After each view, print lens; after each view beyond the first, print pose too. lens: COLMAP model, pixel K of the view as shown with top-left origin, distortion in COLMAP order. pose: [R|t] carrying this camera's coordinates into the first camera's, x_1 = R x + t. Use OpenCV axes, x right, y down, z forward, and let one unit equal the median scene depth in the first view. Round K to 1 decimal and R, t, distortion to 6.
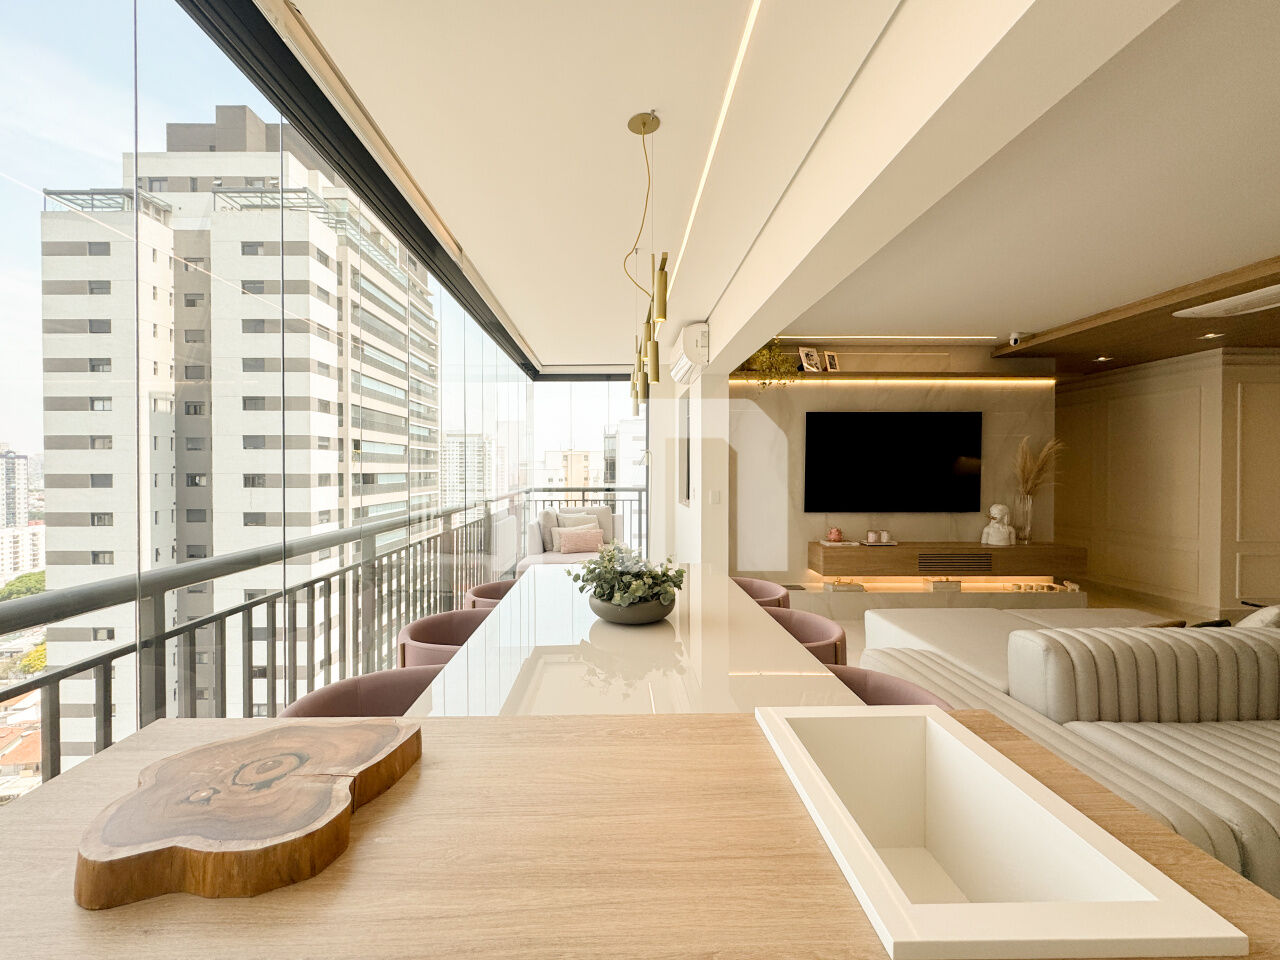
lens RADIAL K [[524.2, 0, 621.9], [0, 524.2, 476.7], [0, 0, 1]] dist [0.001577, 0.000345]
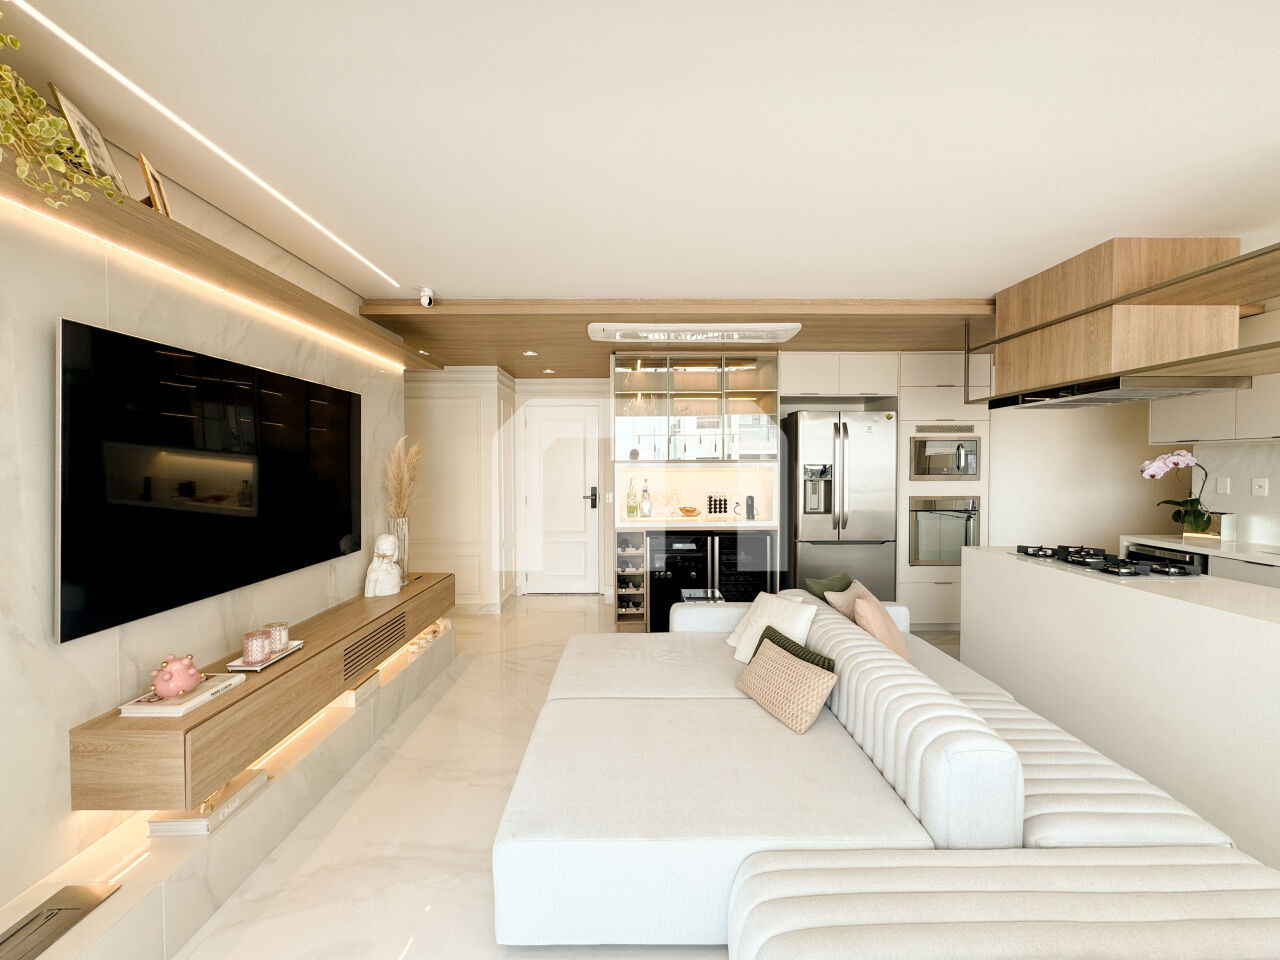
lens RADIAL K [[523.8, 0, 635.8], [0, 523.8, 479.4], [0, 0, 1]] dist [-0.000026, 0.000293]
pose [[0.010471, -0.027348, 0.999571, 0.043528], [0.015536, 0.999510, 0.027183, -0.031513], [-0.999824, 0.015244, 0.010891, 0.651678]]
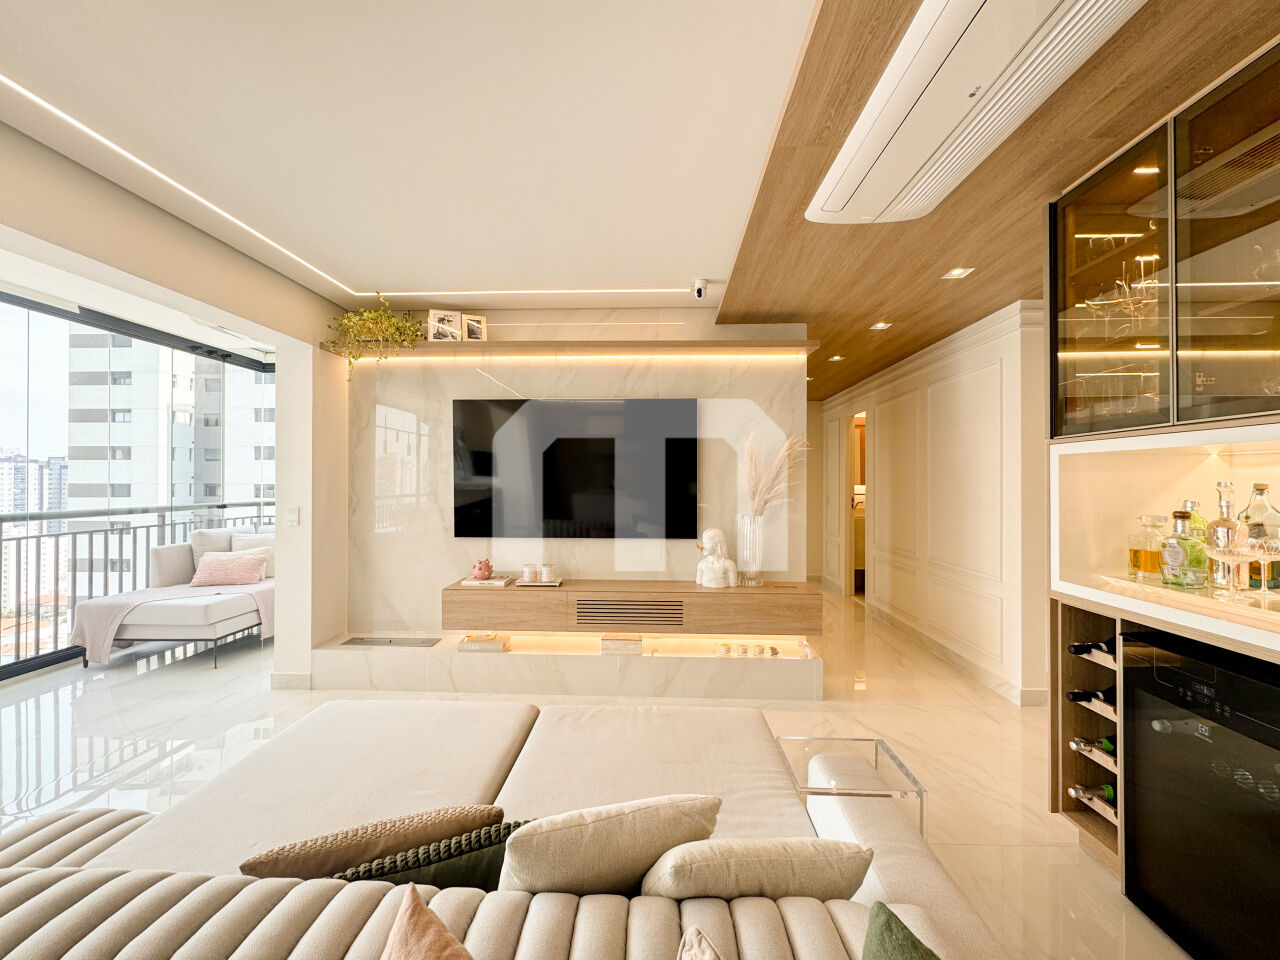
lens RADIAL K [[523.8, 0, 635.8], [0, 523.8, 479.4], [0, 0, 1]] dist [-0.000026, 0.000293]
pose [[0.998722, 0.003033, -0.050440, 0.633044], [-0.003911, 0.999843, -0.017310, -0.000943], [0.050380, 0.017486, 0.998577, 0.282780]]
